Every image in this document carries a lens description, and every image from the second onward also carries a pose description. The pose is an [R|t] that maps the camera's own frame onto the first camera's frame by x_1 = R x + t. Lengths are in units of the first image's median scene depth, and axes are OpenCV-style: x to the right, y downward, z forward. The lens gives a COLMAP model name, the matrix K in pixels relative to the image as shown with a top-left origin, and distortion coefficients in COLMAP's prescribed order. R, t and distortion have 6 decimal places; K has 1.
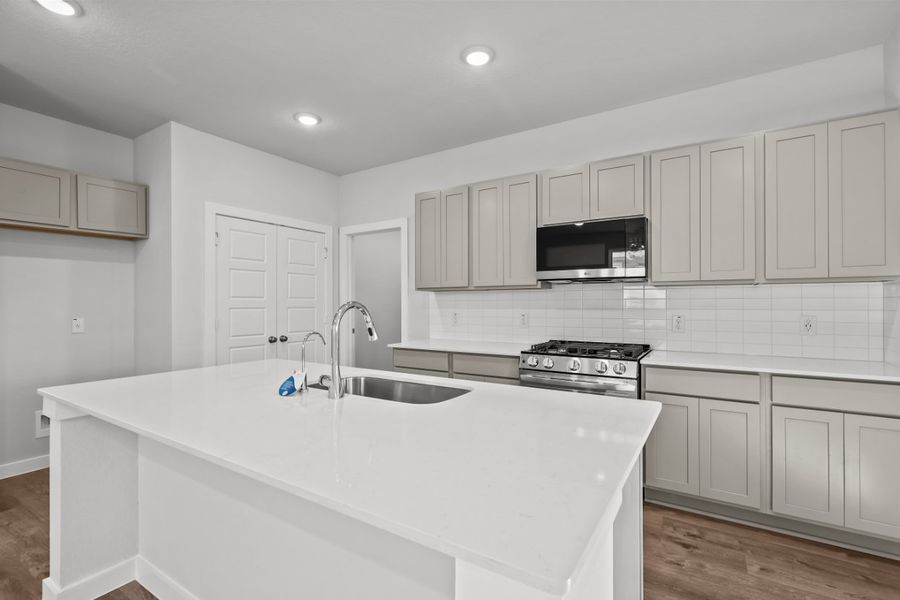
lens RADIAL K [[426.9, 0, 446.9], [0, 426.9, 293.8], [0, 0, 1]] dist [-0.000533, -0.000450]
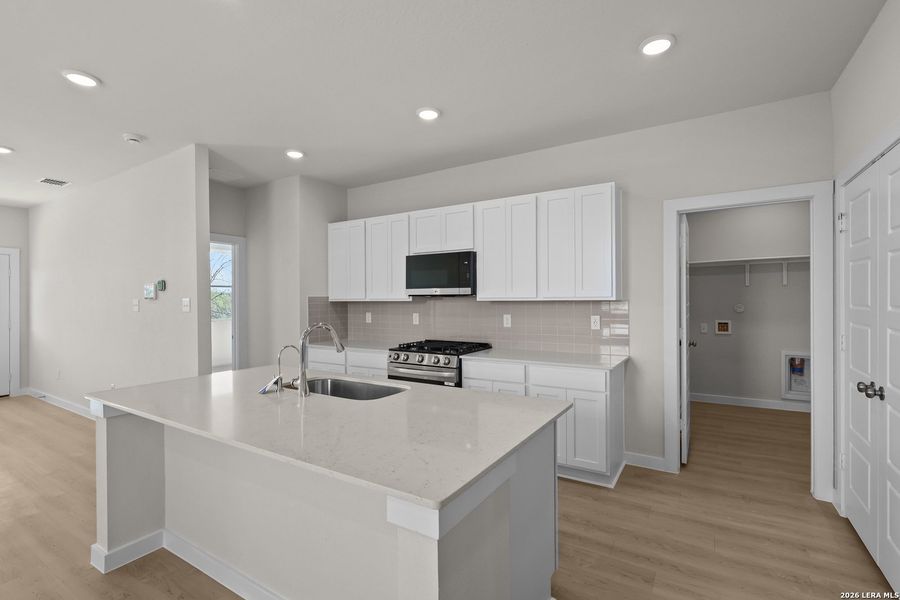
lens RADIAL K [[411.3, 0, 452.2], [0, 411.3, 304.6], [0, 0, 1]] dist [-0.003684, -0.000229]
pose [[0.999611, 0.014109, 0.024059, 0.322440], [-0.014085, 0.999900, -0.001156, -0.004665], [-0.024073, 0.000816, 0.999710, -0.271163]]
